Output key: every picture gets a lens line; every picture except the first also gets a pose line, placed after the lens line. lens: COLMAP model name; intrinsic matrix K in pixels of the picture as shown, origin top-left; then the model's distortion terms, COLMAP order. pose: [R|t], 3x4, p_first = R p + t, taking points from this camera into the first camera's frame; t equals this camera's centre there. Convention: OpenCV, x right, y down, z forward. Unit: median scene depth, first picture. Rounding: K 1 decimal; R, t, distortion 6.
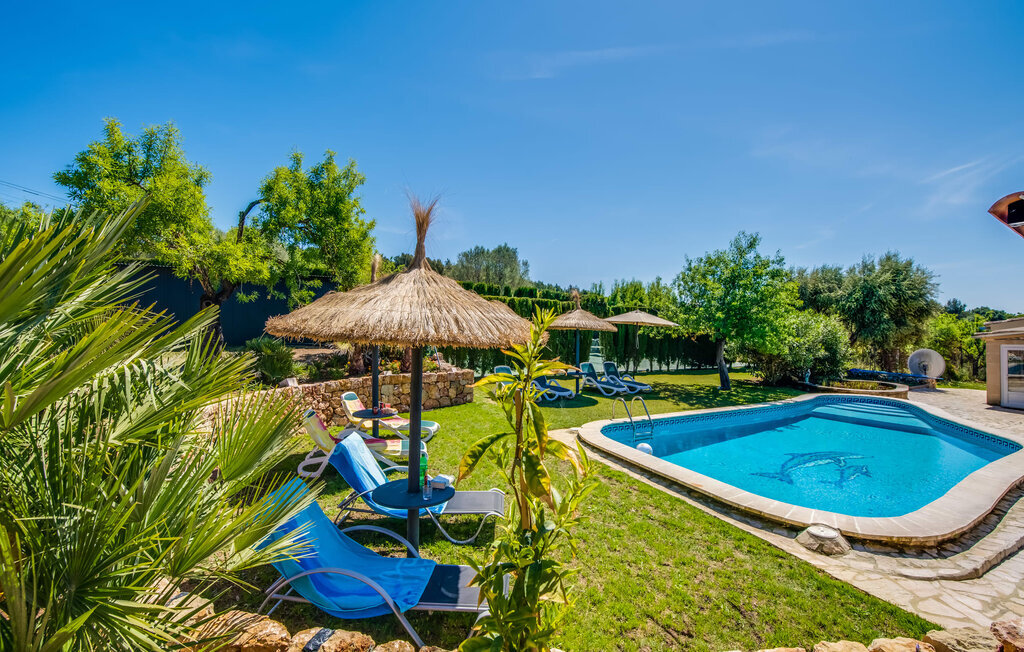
lens RADIAL K [[442.9, 0, 505.7], [0, 442.9, 325.4], [0, 0, 1]] dist [-0.002910, -0.001299]
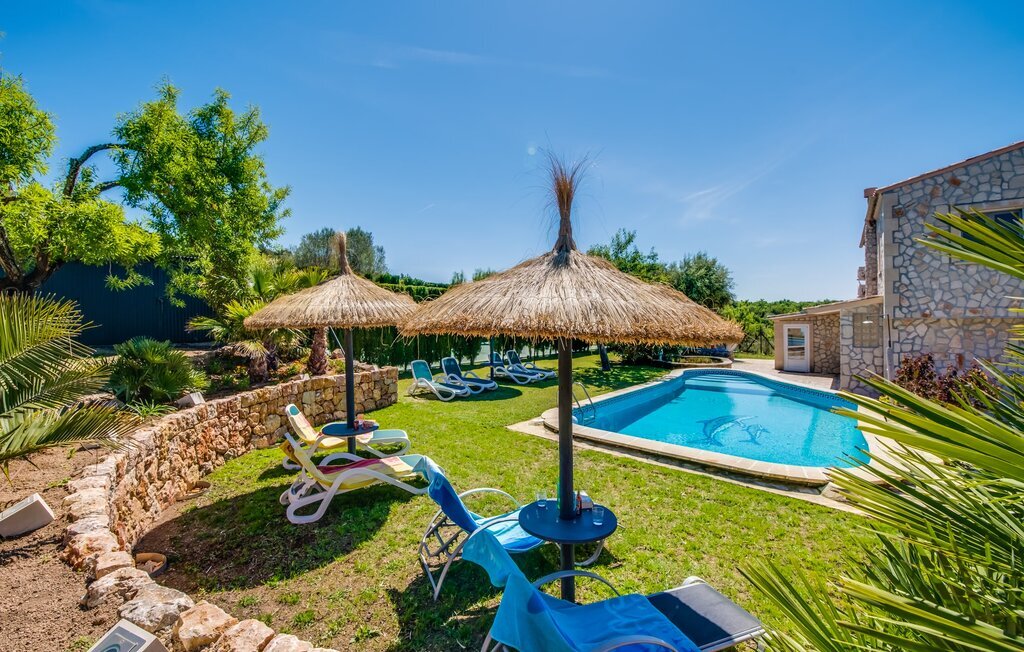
lens RADIAL K [[442.9, 0, 506.9], [0, 442.9, 322.9], [0, 0, 1]] dist [-0.002910, -0.001299]
pose [[0.924383, -0.022484, 0.380803, -0.188512], [0.015536, 0.999652, 0.021309, -0.003029], [-0.381150, -0.013782, 0.924411, 0.083381]]
